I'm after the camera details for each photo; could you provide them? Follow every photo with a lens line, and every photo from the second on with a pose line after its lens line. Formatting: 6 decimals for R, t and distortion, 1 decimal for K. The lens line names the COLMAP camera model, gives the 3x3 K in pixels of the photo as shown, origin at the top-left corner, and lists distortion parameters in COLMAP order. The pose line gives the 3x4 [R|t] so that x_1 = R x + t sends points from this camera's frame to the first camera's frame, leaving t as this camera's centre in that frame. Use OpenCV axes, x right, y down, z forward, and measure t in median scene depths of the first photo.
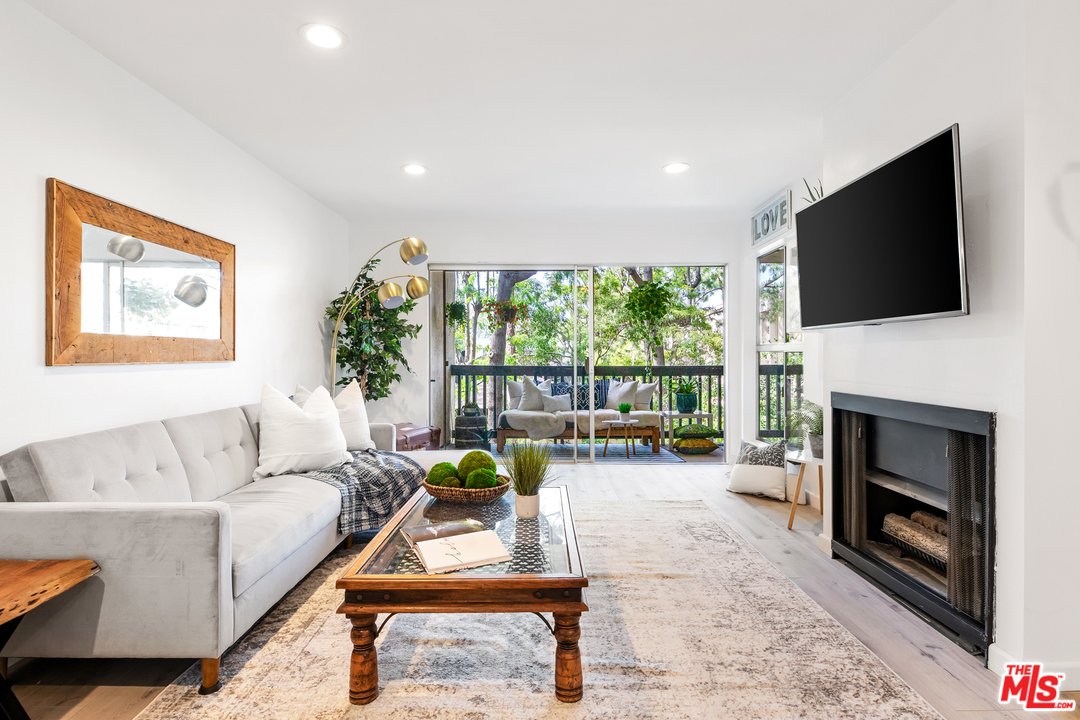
lens RADIAL K [[518.7, 0, 540.0], [0, 518.7, 360.0], [0, 0, 1]] dist [-0.000056, -0.000001]
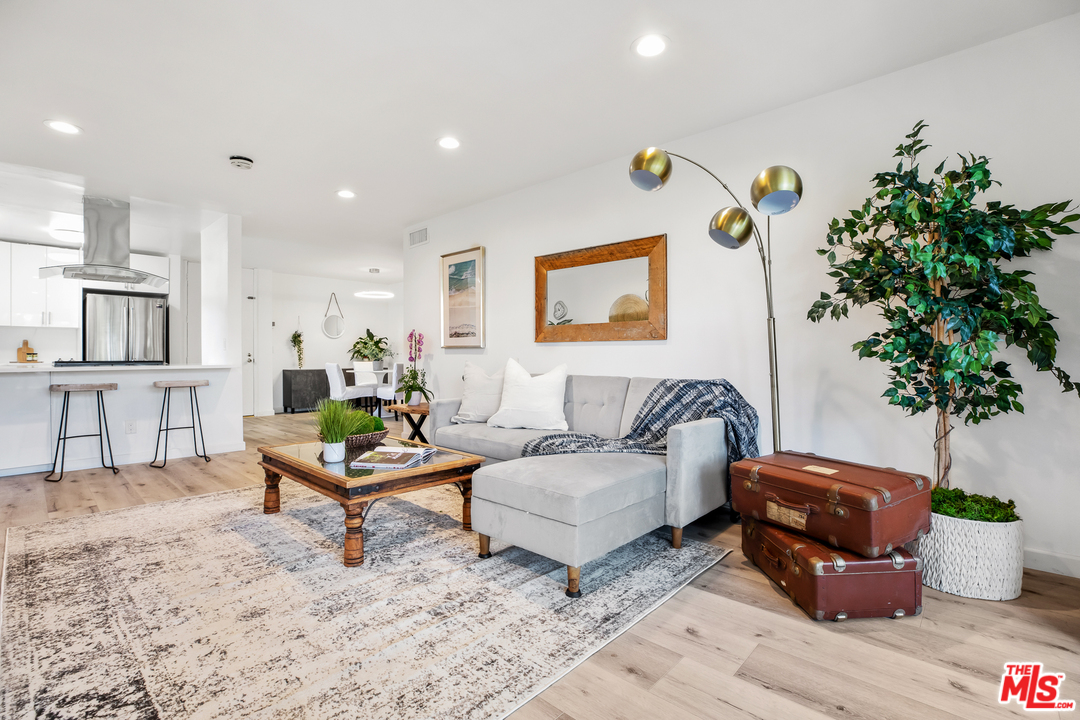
lens RADIAL K [[492.4, 0, 540.0], [0, 492.4, 360.0], [0, 0, 1]] dist [-0.000565, 0.000108]
pose [[-0.679854, 0.018666, -0.733110, 0.394726], [-0.004225, 0.999560, 0.029368, 0.017299], [0.733336, 0.023063, -0.679475, 1.654484]]
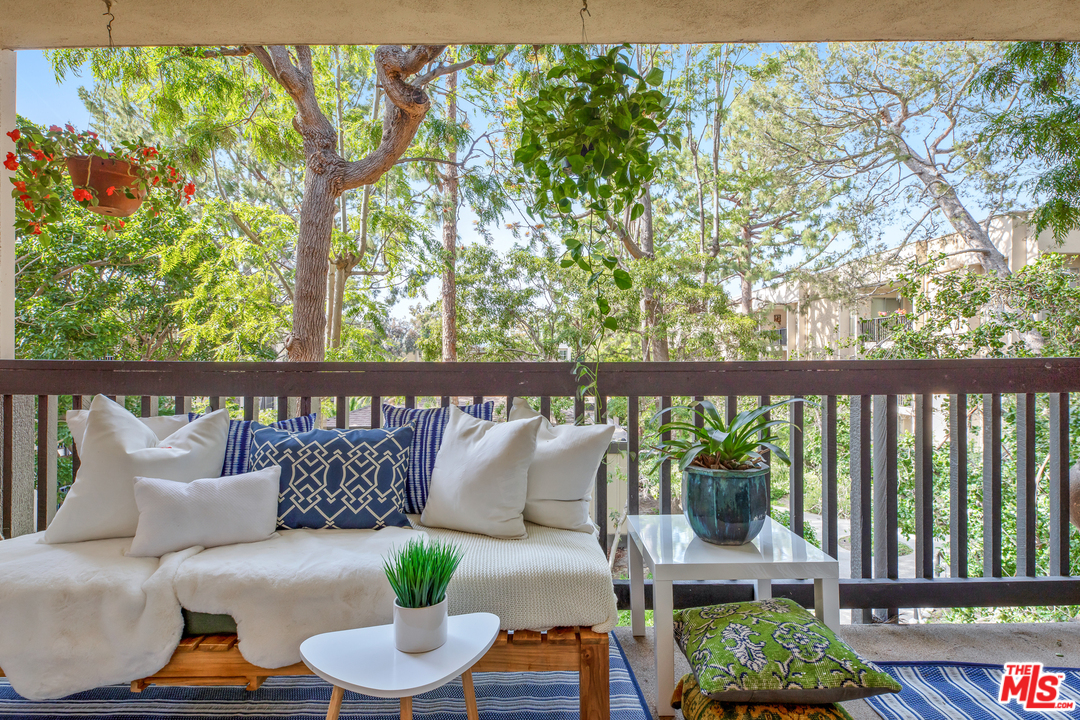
lens RADIAL K [[567.4, 0, 540.0], [0, 567.4, 360.0], [0, 0, 1]] dist [0.012600, 0.000221]
pose [[0.999847, 0.008583, 0.015230, 0.184018], [-0.008508, 0.999951, -0.005013, 0.012368], [-0.015272, 0.004883, 0.999871, 0.715637]]
